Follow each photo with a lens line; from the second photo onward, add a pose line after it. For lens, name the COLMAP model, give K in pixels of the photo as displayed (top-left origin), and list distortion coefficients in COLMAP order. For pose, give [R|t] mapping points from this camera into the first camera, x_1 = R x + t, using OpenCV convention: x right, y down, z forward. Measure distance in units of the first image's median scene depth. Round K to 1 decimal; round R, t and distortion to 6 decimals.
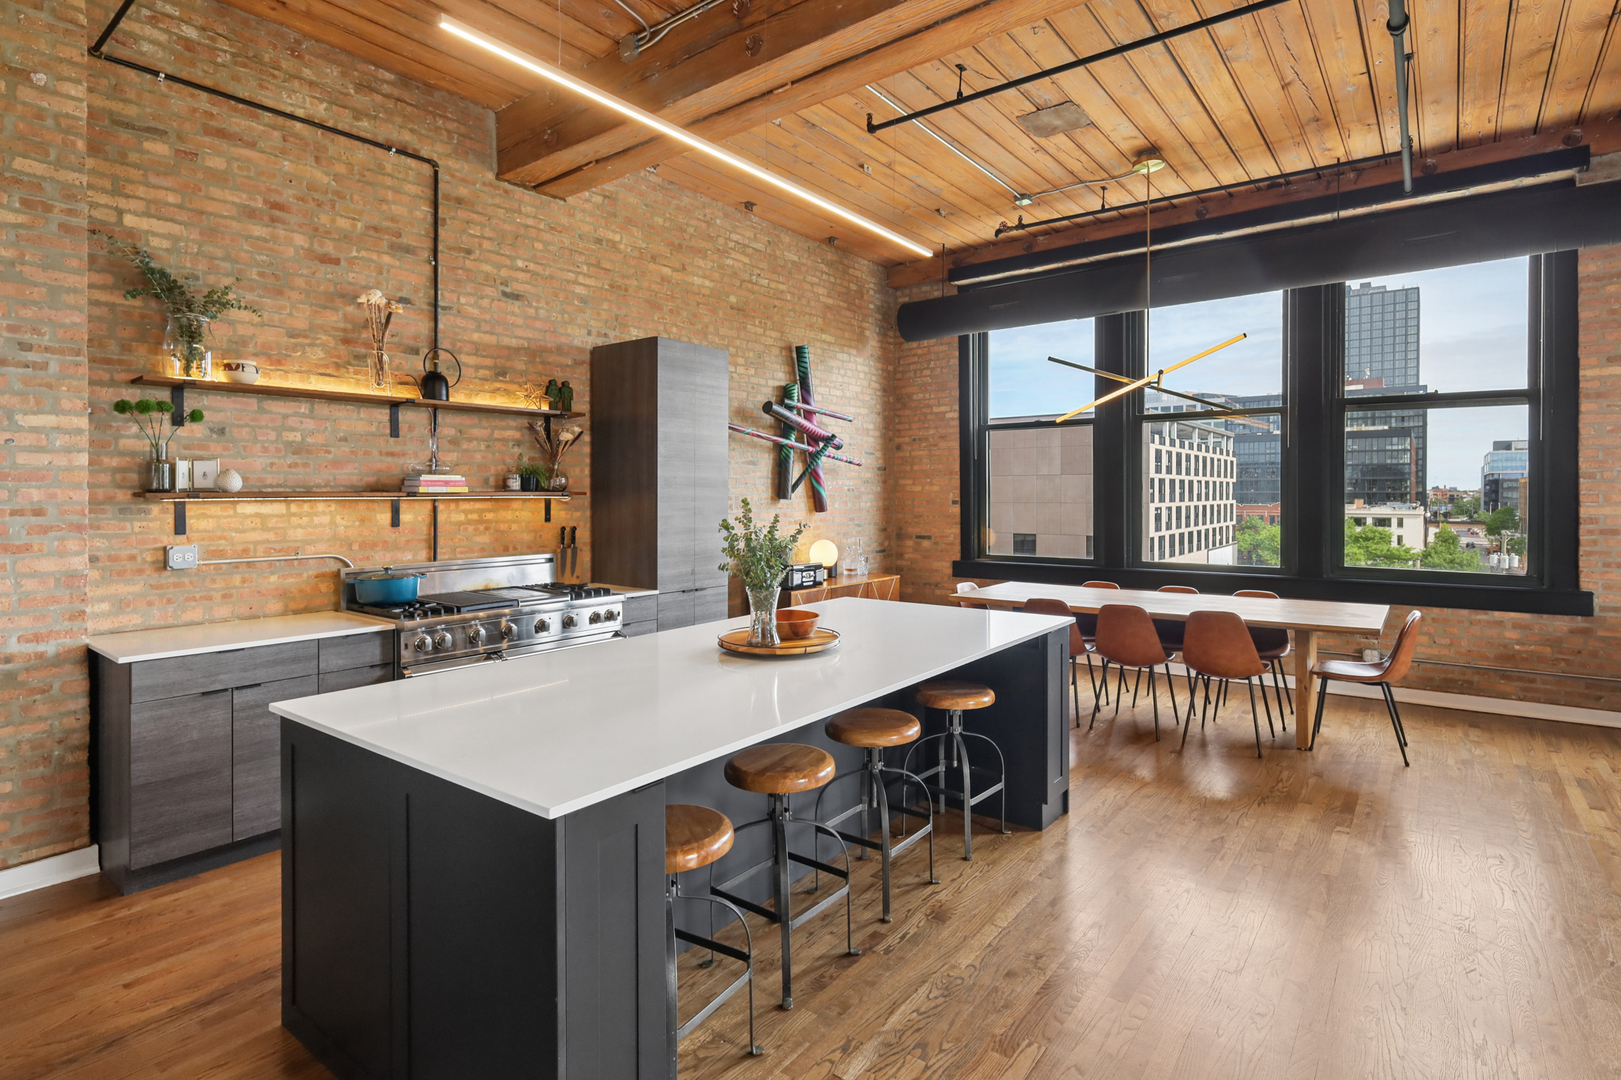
lens RADIAL K [[810.2, 0, 815.1], [0, 810.2, 501.5], [0, 0, 1]] dist [-0.002531, 0.000588]
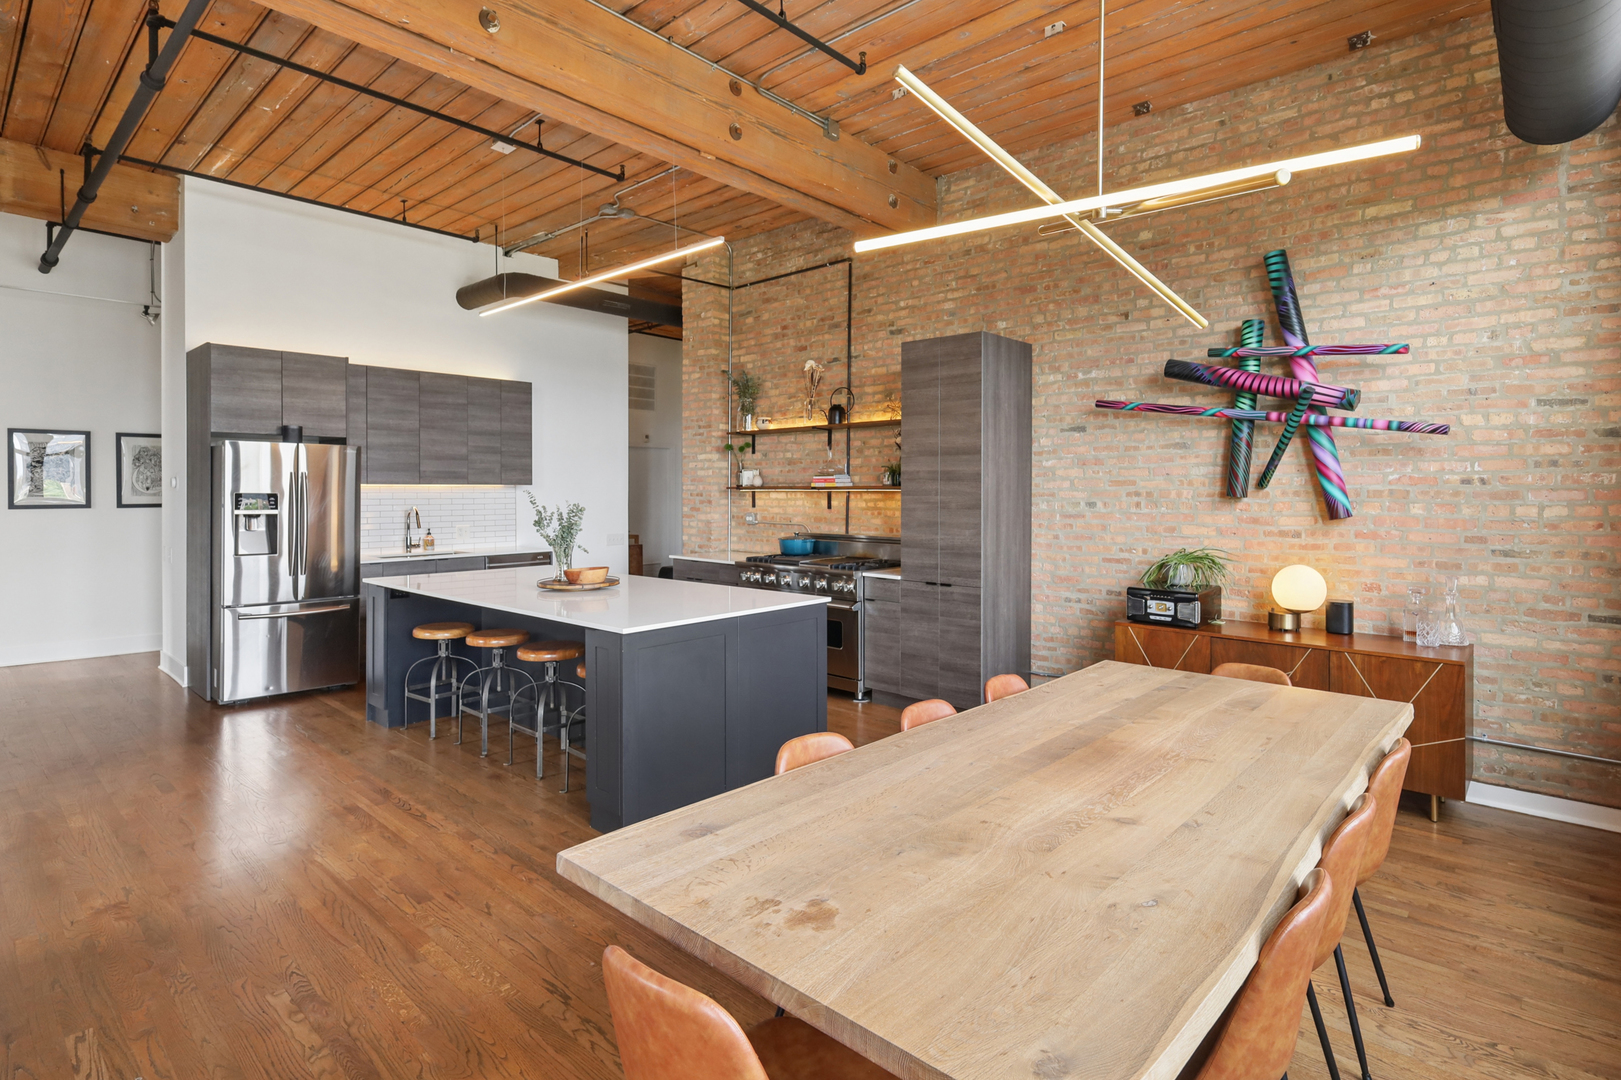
lens RADIAL K [[810.2, 0, 821.6], [0, 810.2, 494.9], [0, 0, 1]] dist [-0.002531, 0.000588]
pose [[-0.081720, 0.009583, -0.996609, 0.988719], [-0.011083, 0.999883, 0.010523, -0.011058], [0.996594, 0.011906, -0.081604, 1.080270]]
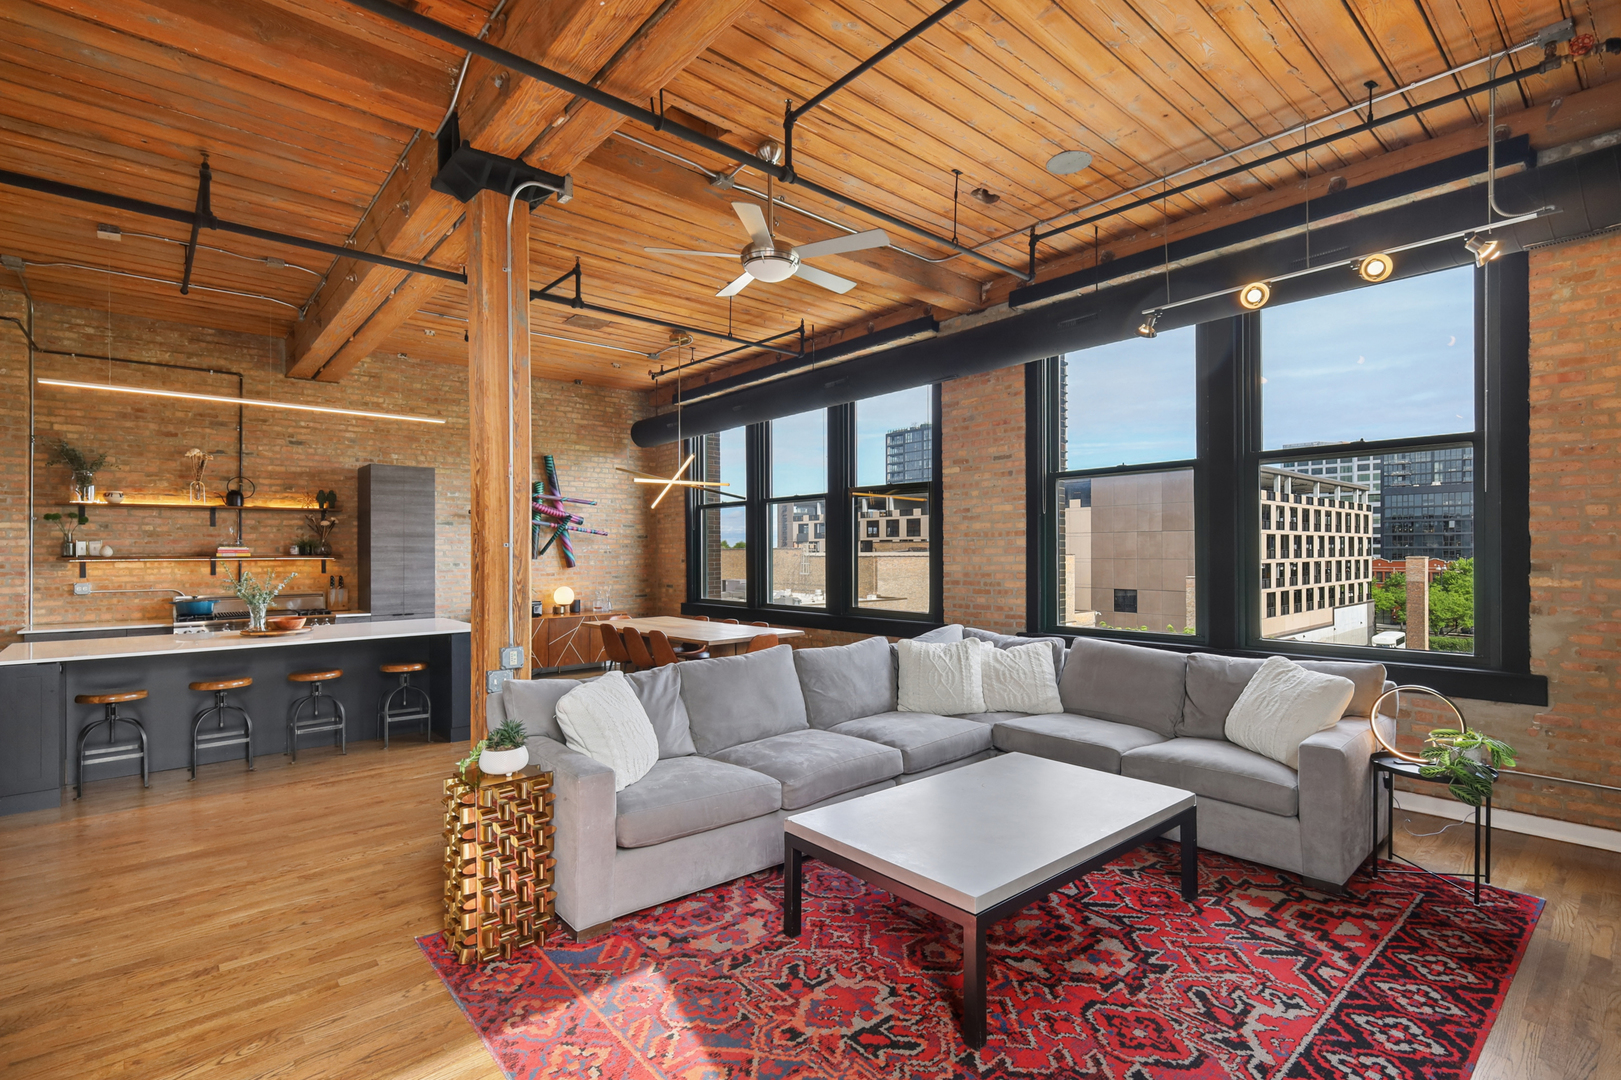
lens RADIAL K [[764.6, 0, 813.2], [0, 764.6, 552.3], [0, 0, 1]] dist [0.001550, -0.000739]
pose [[0.980021, -0.001641, -0.198886, 1.135836], [0.000267, 0.999976, -0.006934, -0.007666], [0.198892, 0.006742, 0.979998, -0.424528]]
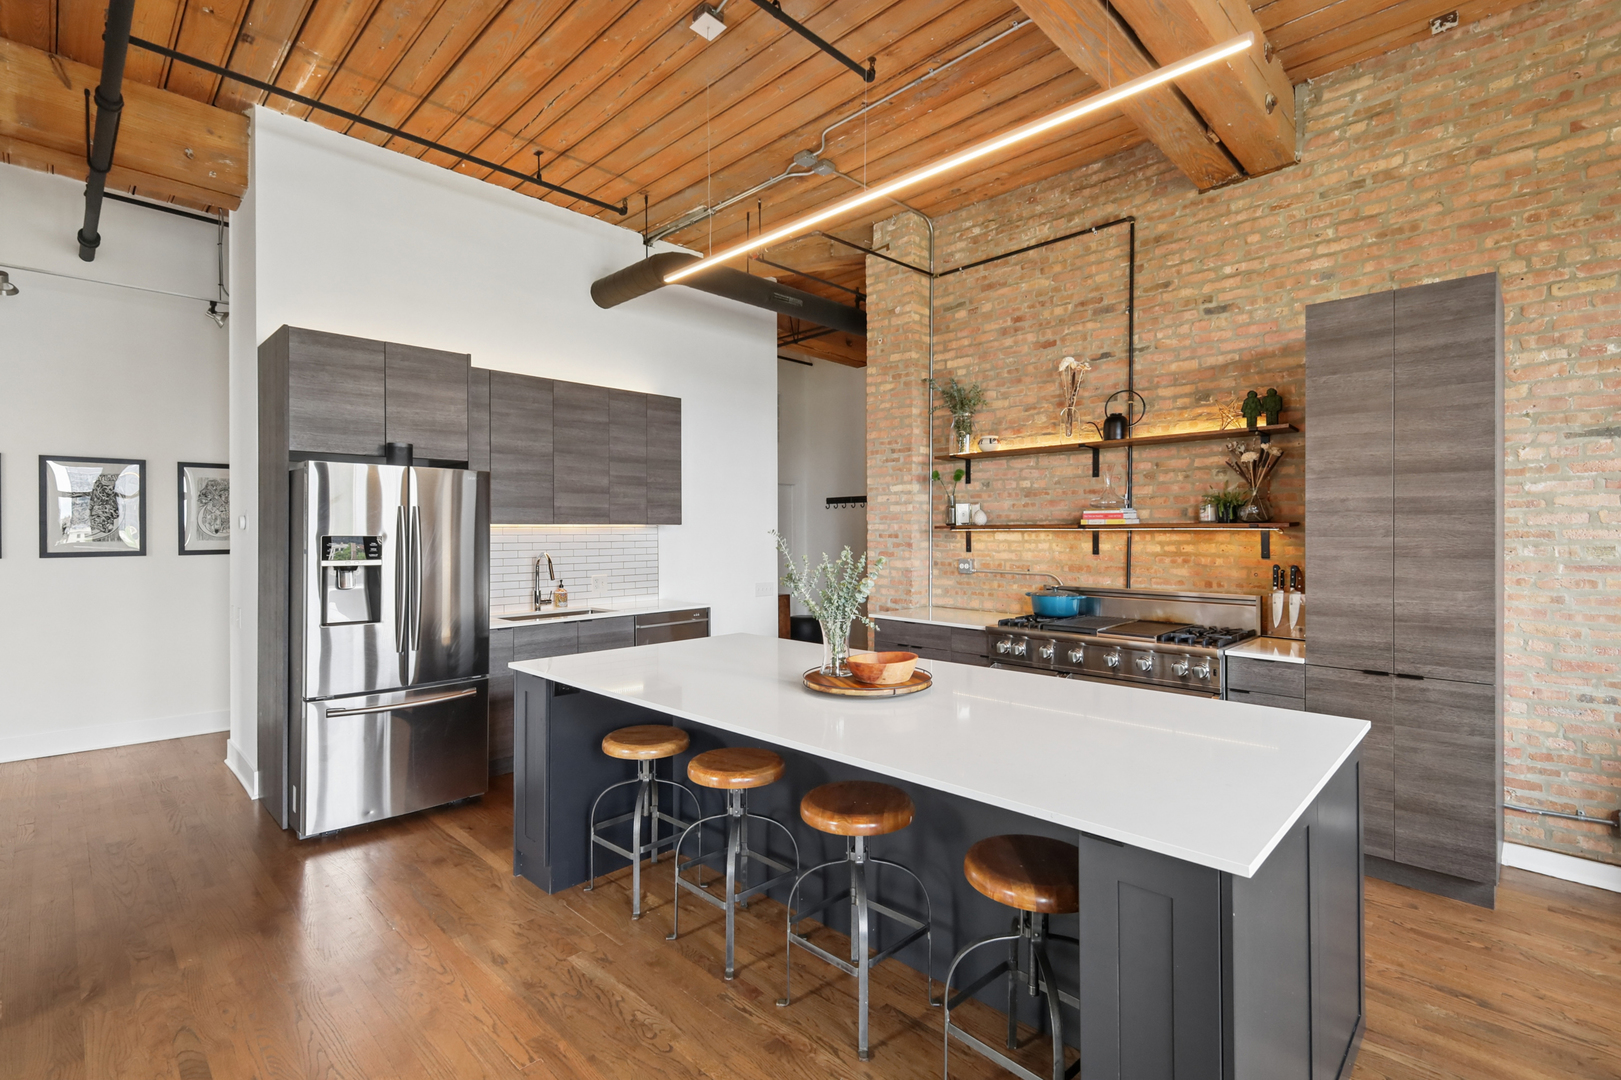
lens RADIAL K [[741.3, 0, 820.9], [0, 741.3, 529.6], [0, 0, 1]] dist [0.003602, 0.000193]
pose [[-0.116444, 0.002921, -0.993193, 0.562182], [-0.007206, 0.999967, 0.003786, -0.005091], [0.993171, 0.007598, -0.116419, 0.713262]]
